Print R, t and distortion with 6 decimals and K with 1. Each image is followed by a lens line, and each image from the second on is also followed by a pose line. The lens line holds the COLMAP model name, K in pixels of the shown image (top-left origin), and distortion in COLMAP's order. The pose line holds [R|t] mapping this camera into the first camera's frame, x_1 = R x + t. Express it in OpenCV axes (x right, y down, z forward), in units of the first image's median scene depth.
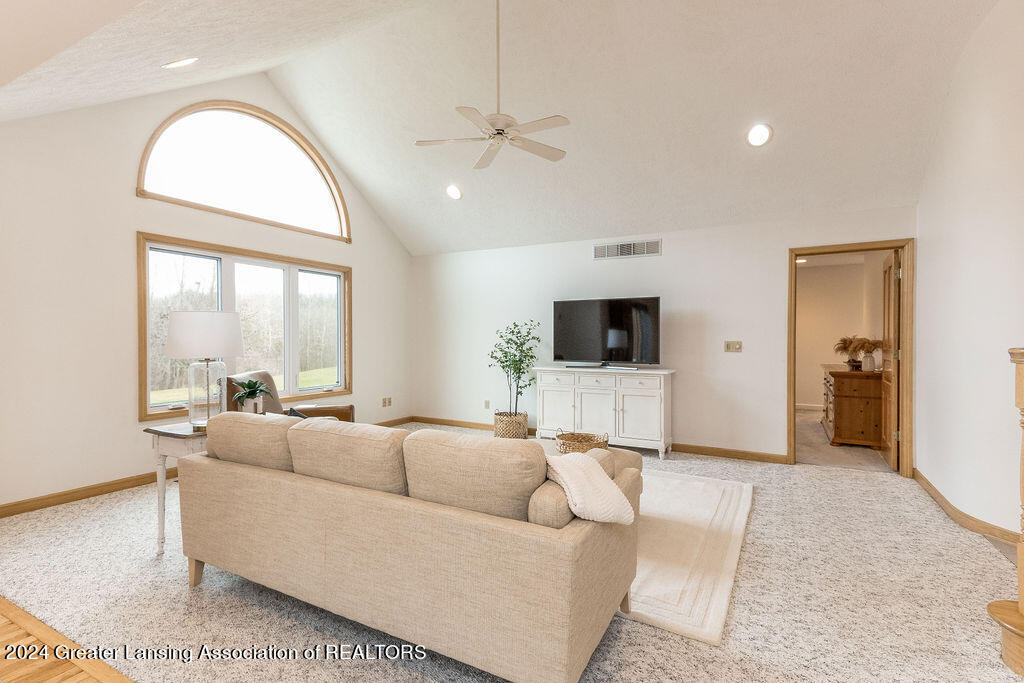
lens RADIAL K [[472.4, 0, 512.0], [0, 472.4, 341.5], [0, 0, 1]] dist [0.004124, 0.000468]
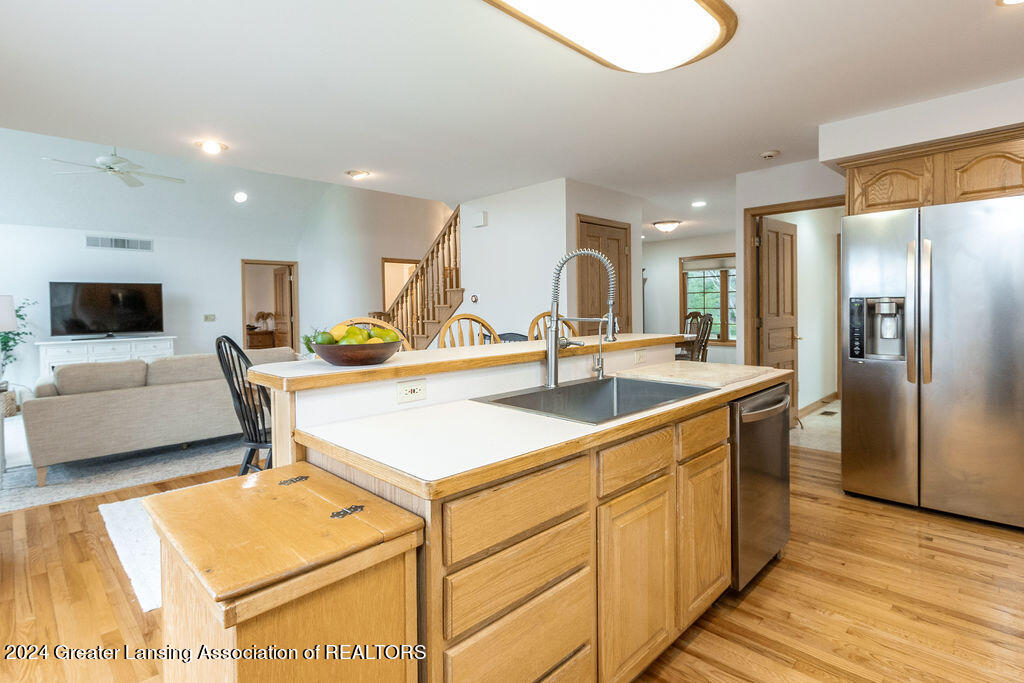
lens RADIAL K [[514.5, 0, 509.9], [0, 514.5, 325.8], [0, 0, 1]] dist [0.000740, 0.000137]
pose [[0.279799, -0.039209, 0.959258, -0.842015], [0.019091, 0.999195, 0.035273, -0.004762], [-0.959869, 0.008444, 0.280322, -0.396787]]
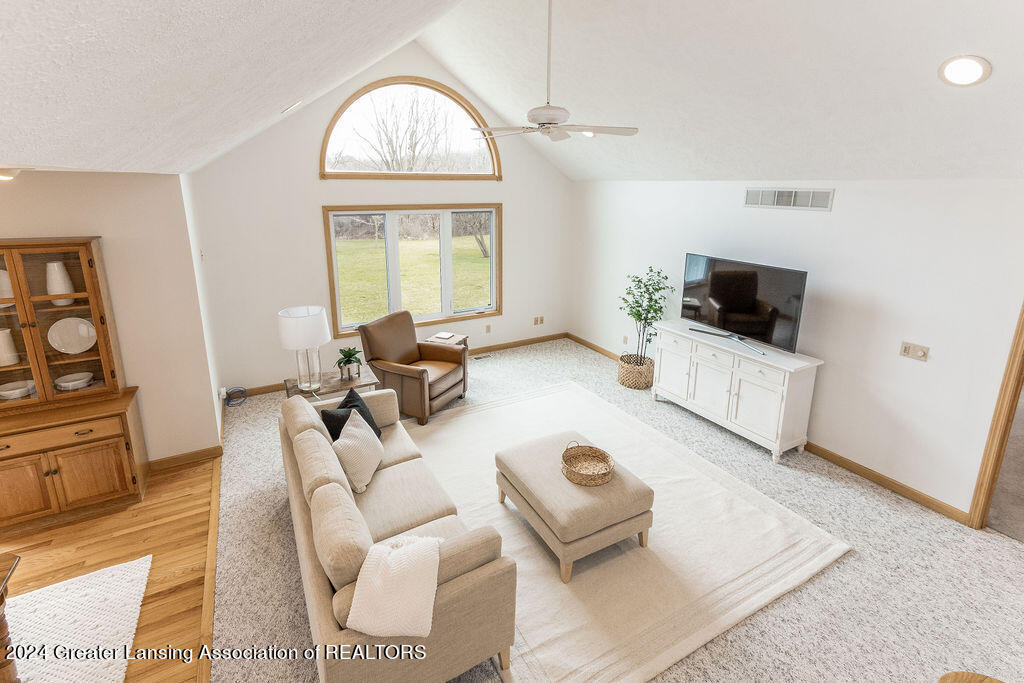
lens RADIAL K [[460.3, 0, 510.3], [0, 460.3, 296.4], [0, 0, 1]] dist [0.002345, 0.000161]
pose [[0.851226, 0.128615, -0.508796, 0.282319], [-0.015278, 0.975167, 0.220944, -0.211252], [0.524577, -0.180300, 0.832052, 0.103336]]
